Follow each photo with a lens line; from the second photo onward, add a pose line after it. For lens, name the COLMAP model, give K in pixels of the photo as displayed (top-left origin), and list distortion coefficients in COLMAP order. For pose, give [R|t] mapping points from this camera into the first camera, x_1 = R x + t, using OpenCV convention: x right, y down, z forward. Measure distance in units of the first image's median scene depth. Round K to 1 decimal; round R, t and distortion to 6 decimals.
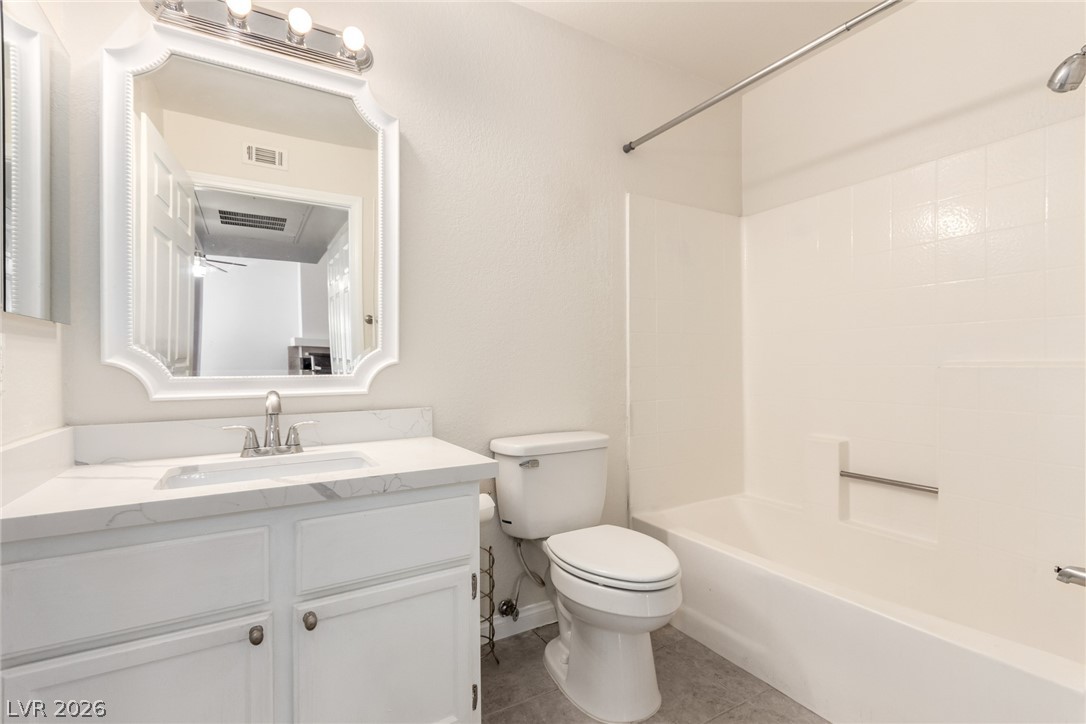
lens RADIAL K [[499.9, 0, 538.9], [0, 499.9, 367.4], [0, 0, 1]] dist [-0.003498, -0.000115]
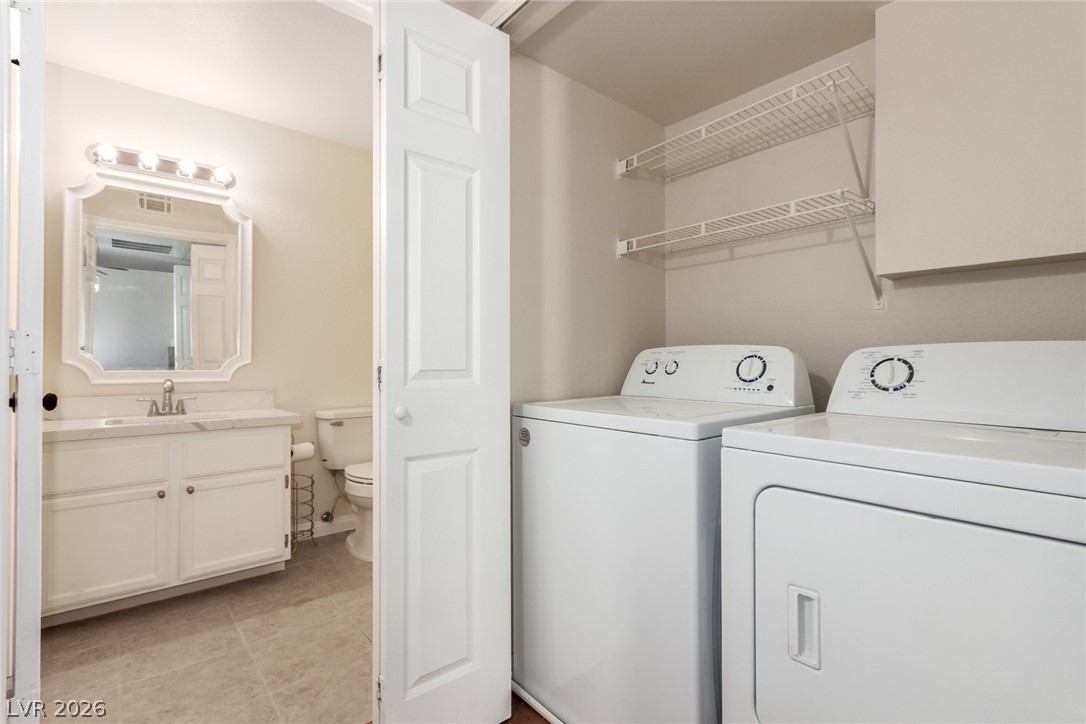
lens RADIAL K [[499.9, 0, 544.0], [0, 499.9, 360.3], [0, 0, 1]] dist [-0.003498, -0.000115]
pose [[0.982832, 0.003415, 0.184472, 0.433326], [-0.000989, 0.999912, -0.013240, 0.002932], [-0.184501, 0.012830, 0.982749, -0.948201]]
